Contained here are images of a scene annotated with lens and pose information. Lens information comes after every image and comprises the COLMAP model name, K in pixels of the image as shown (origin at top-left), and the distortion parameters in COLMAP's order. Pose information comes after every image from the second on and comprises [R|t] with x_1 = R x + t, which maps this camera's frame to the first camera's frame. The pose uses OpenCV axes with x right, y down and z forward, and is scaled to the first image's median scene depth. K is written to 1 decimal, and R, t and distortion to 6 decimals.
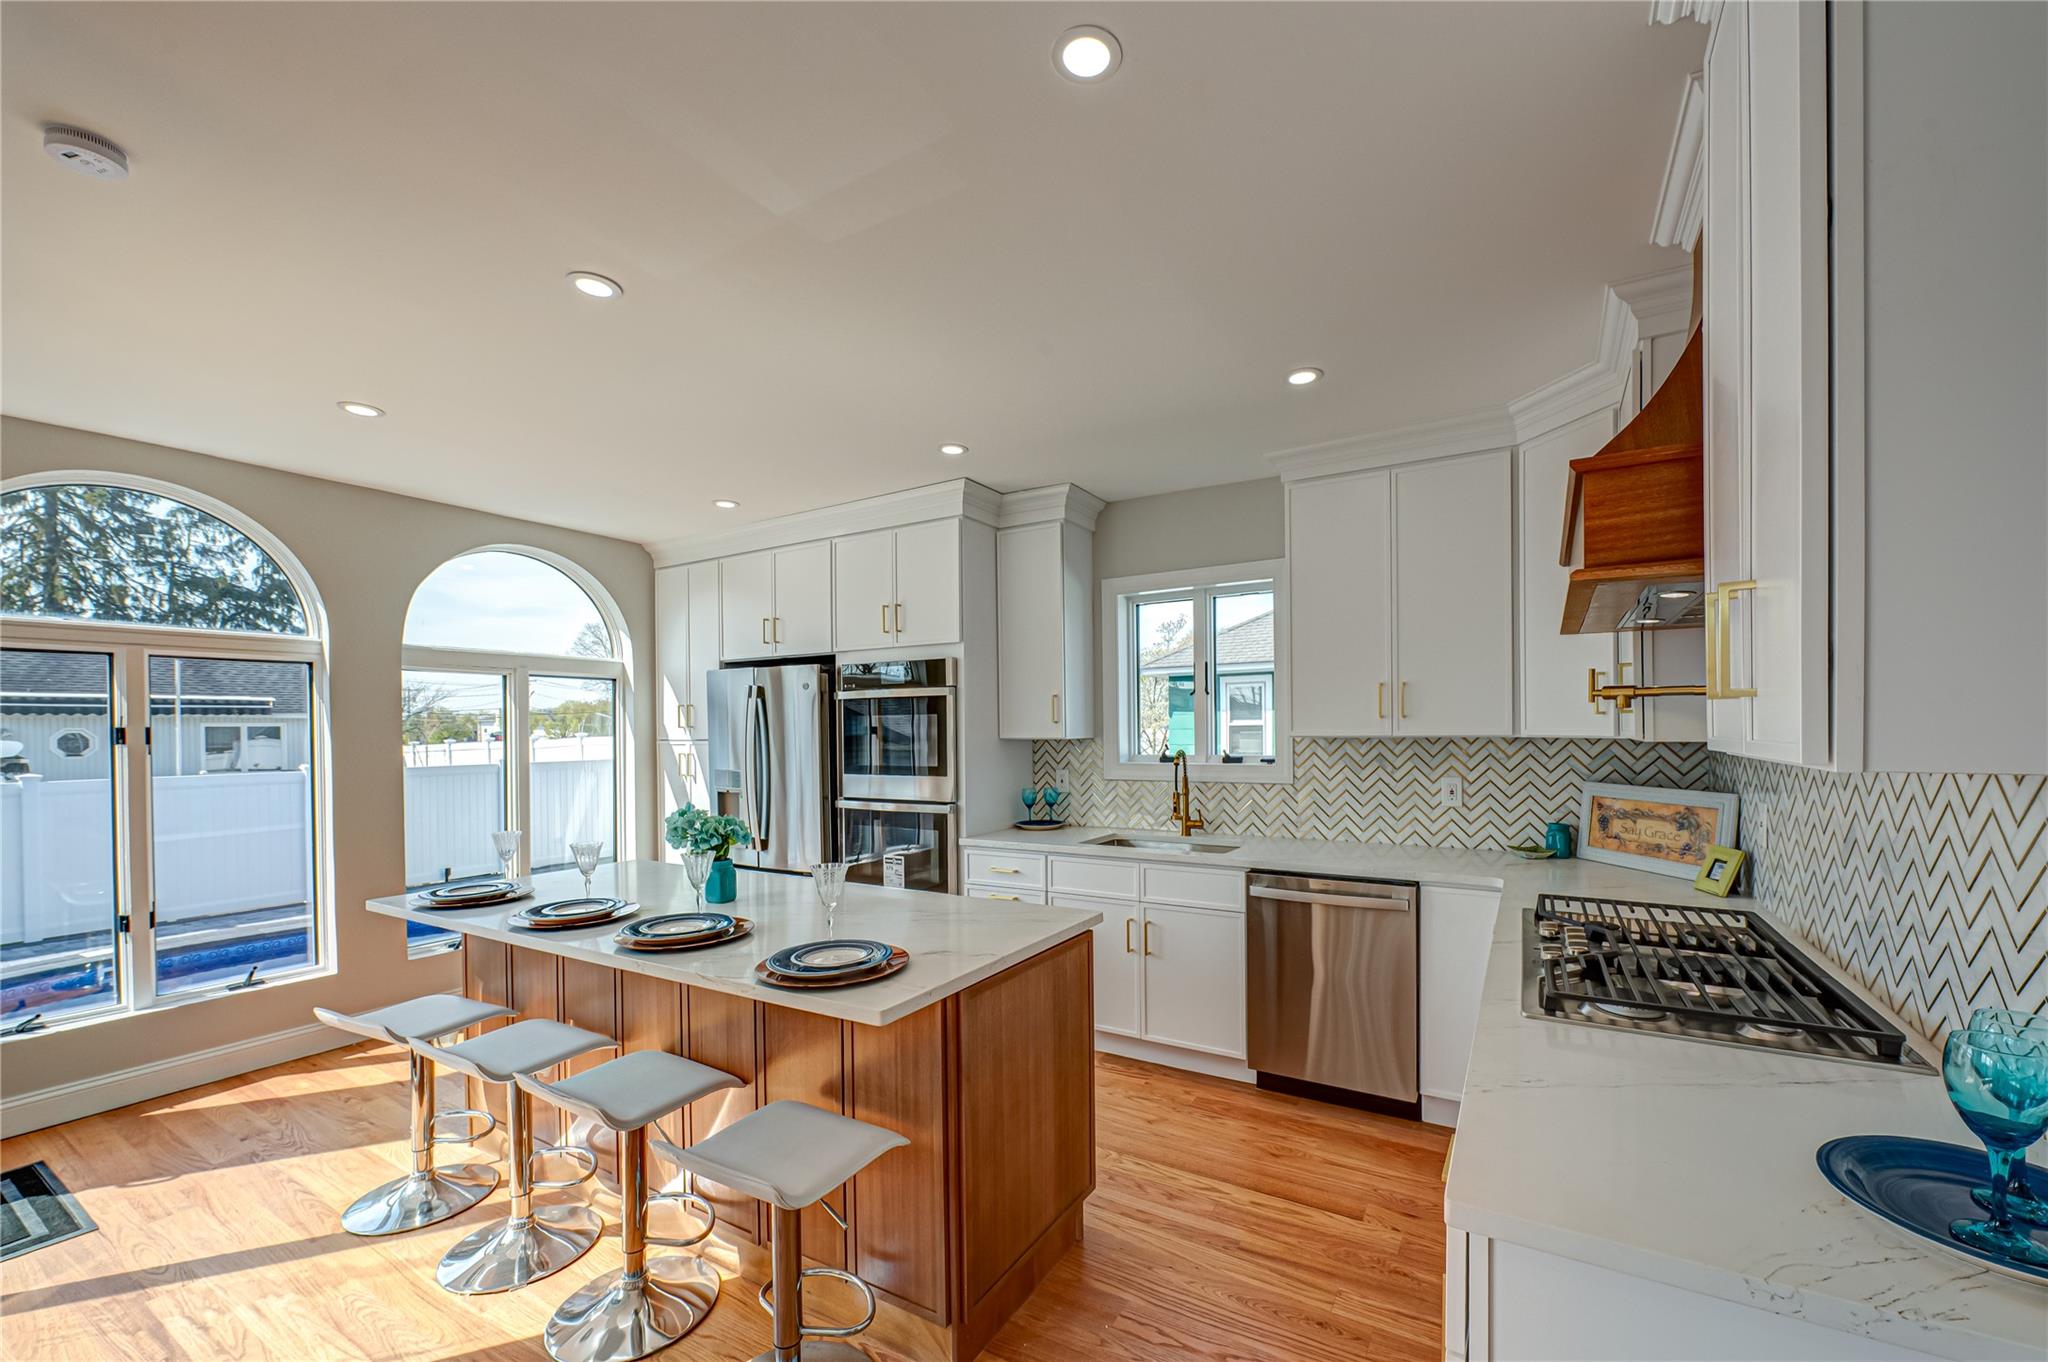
lens RADIAL K [[805.7, 0, 1073.6], [0, 805.7, 735.7], [0, 0, 1]] dist [-0.008541, -0.000205]
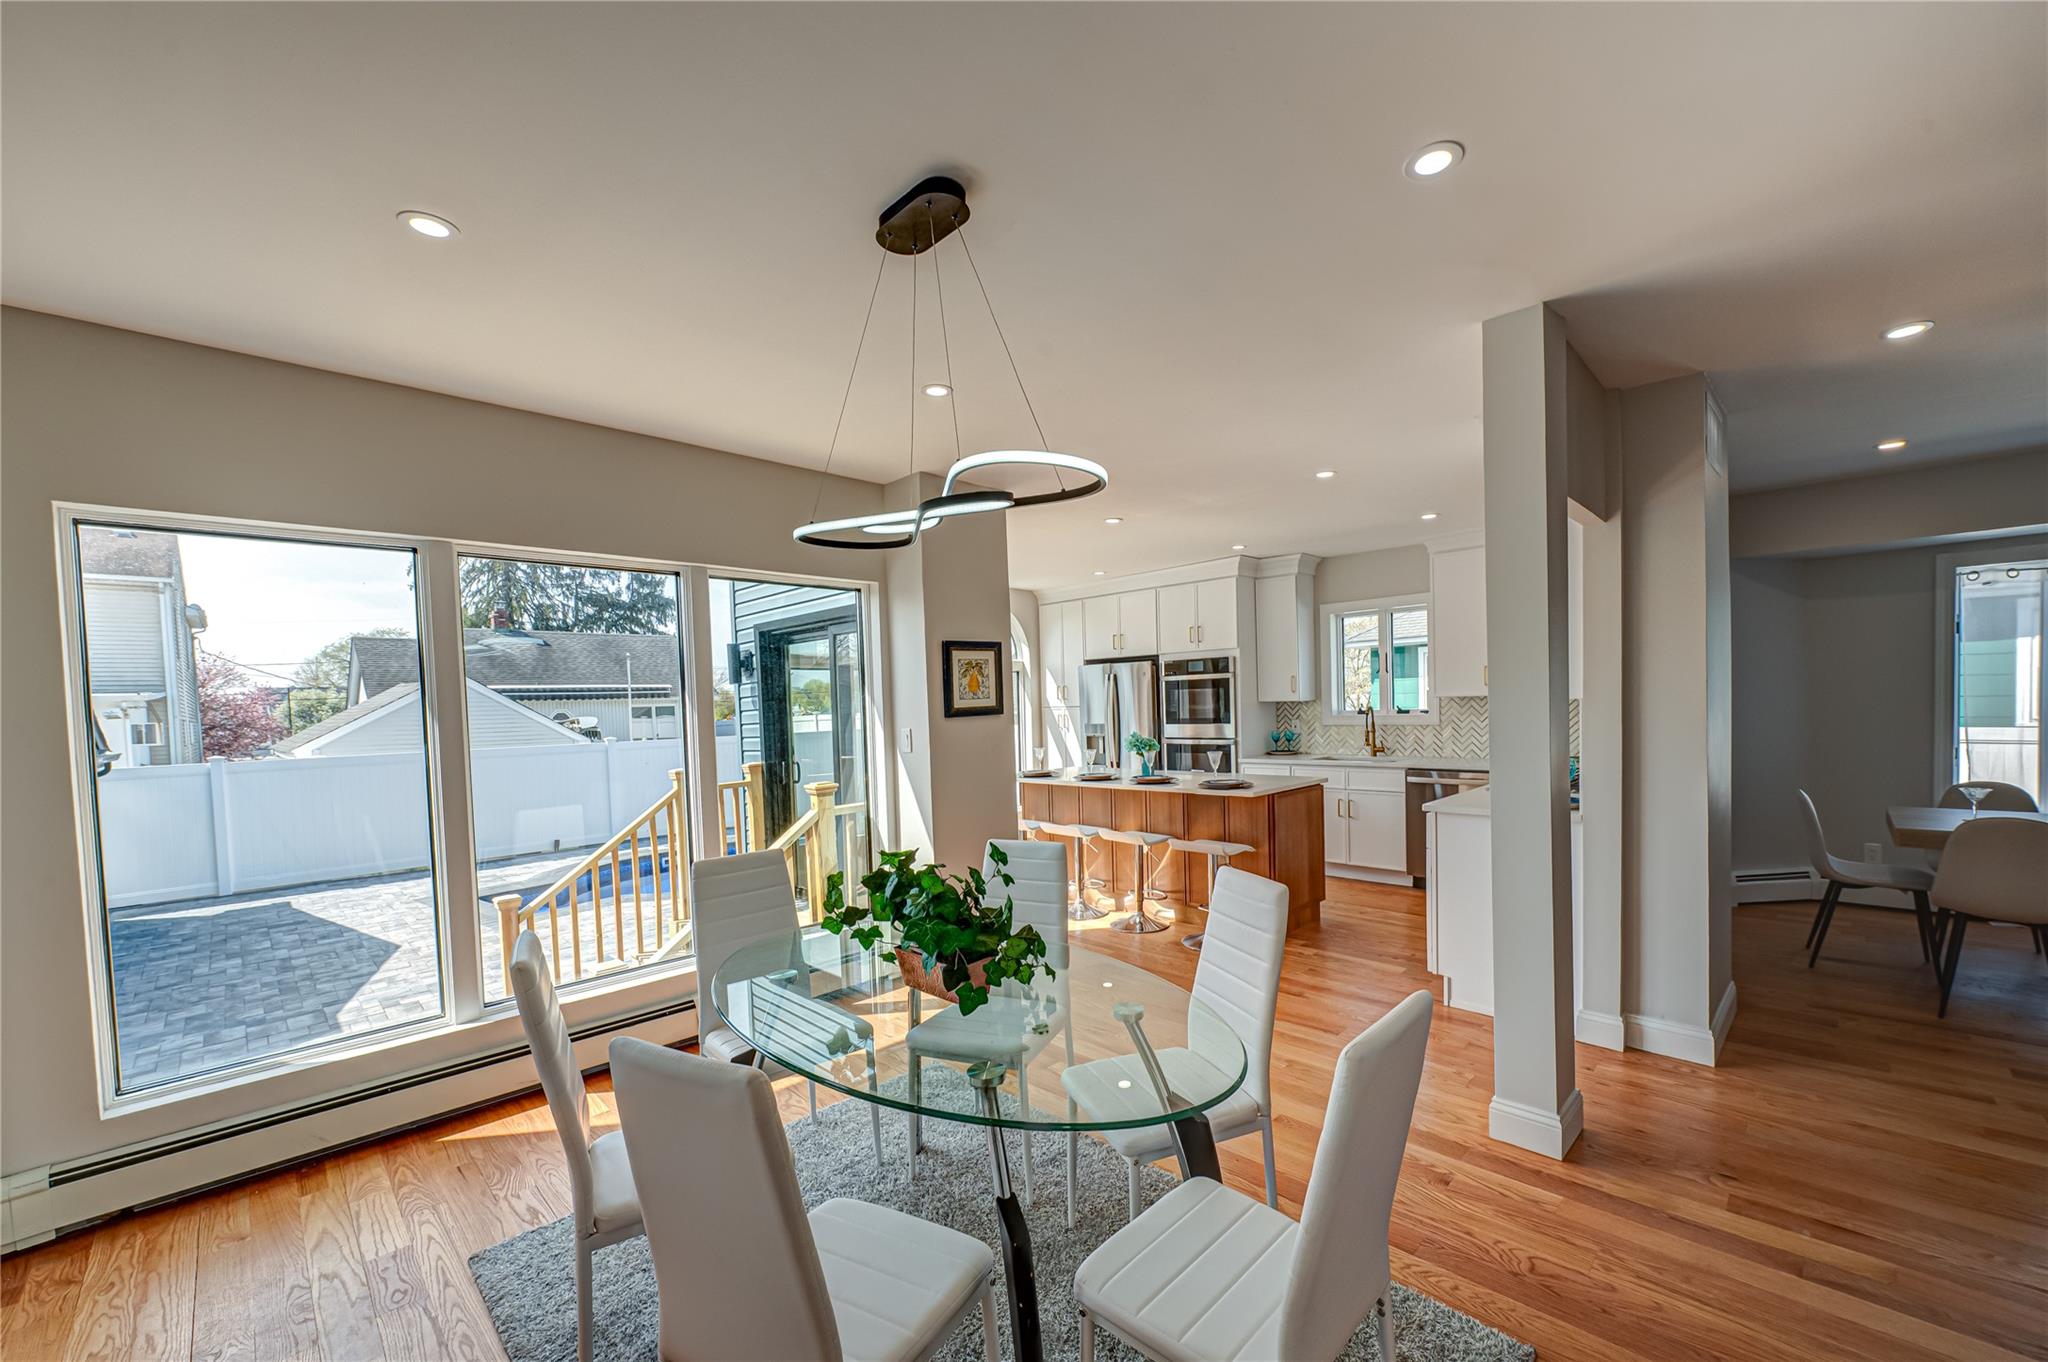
lens RADIAL K [[808.8, 0, 1067.3], [0, 808.8, 734.5], [0, 0, 1]] dist [0.000812, -0.000278]
pose [[0.969295, -0.008904, -0.245738, -0.062092], [0.017892, 0.999249, 0.034367, 0.006748], [0.245247, -0.037709, 0.968727, -0.750800]]
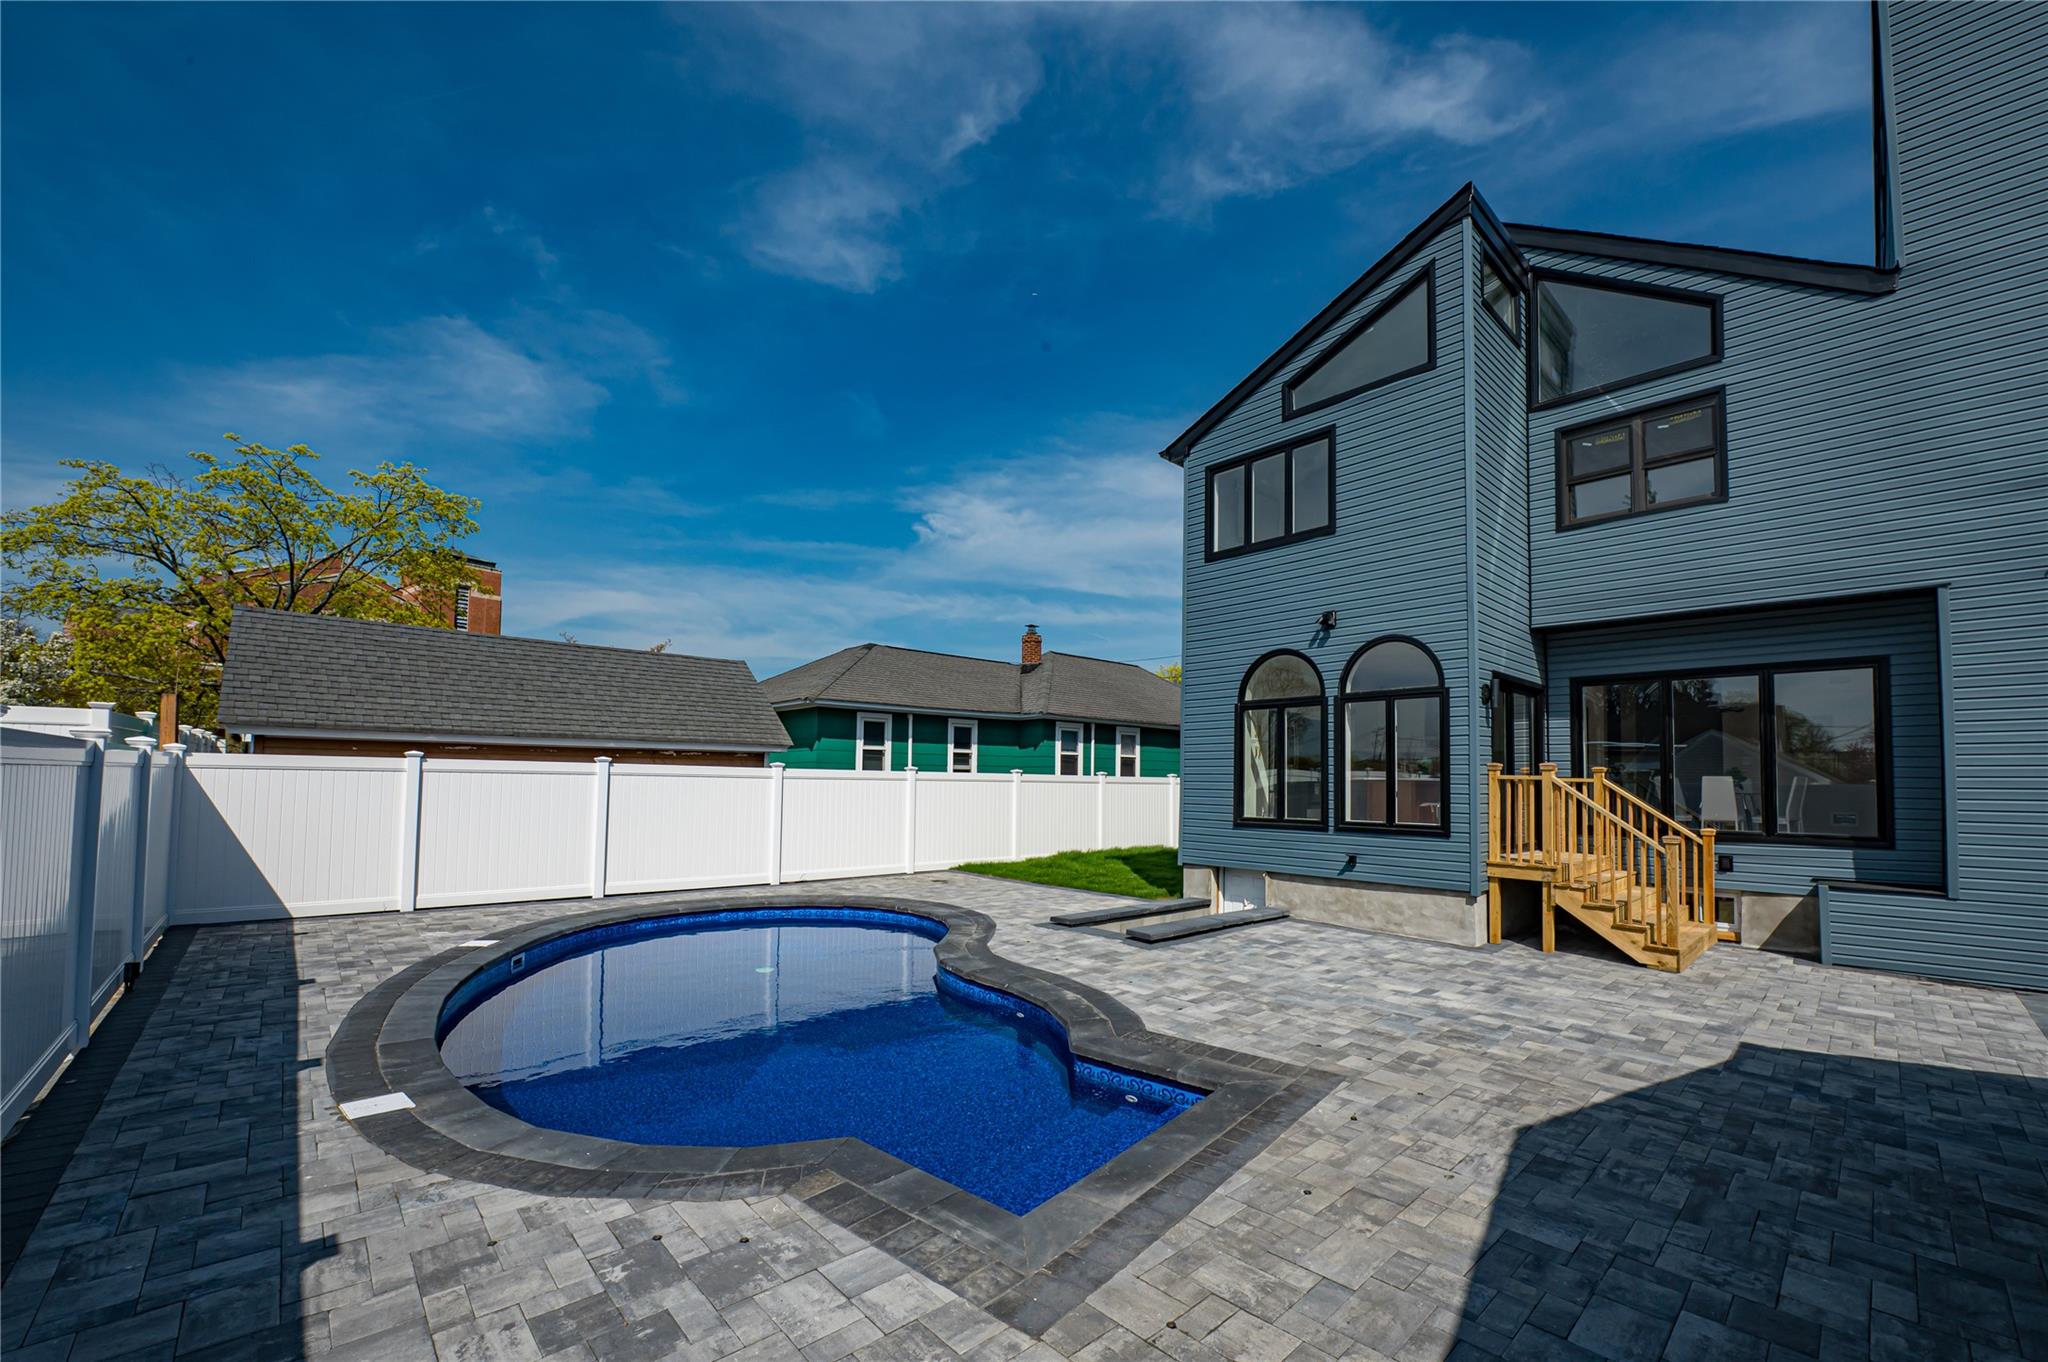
lens RADIAL K [[809.9, 0, 1072.4], [0, 809.9, 744.7], [0, 0, 1]] dist [-0.019925, -0.000479]
pose [[0.268964, 0.058941, 0.961345, -3.203467], [-0.006719, 0.998216, -0.059322, 0.178475], [-0.963127, 0.009496, 0.268881, 0.970465]]
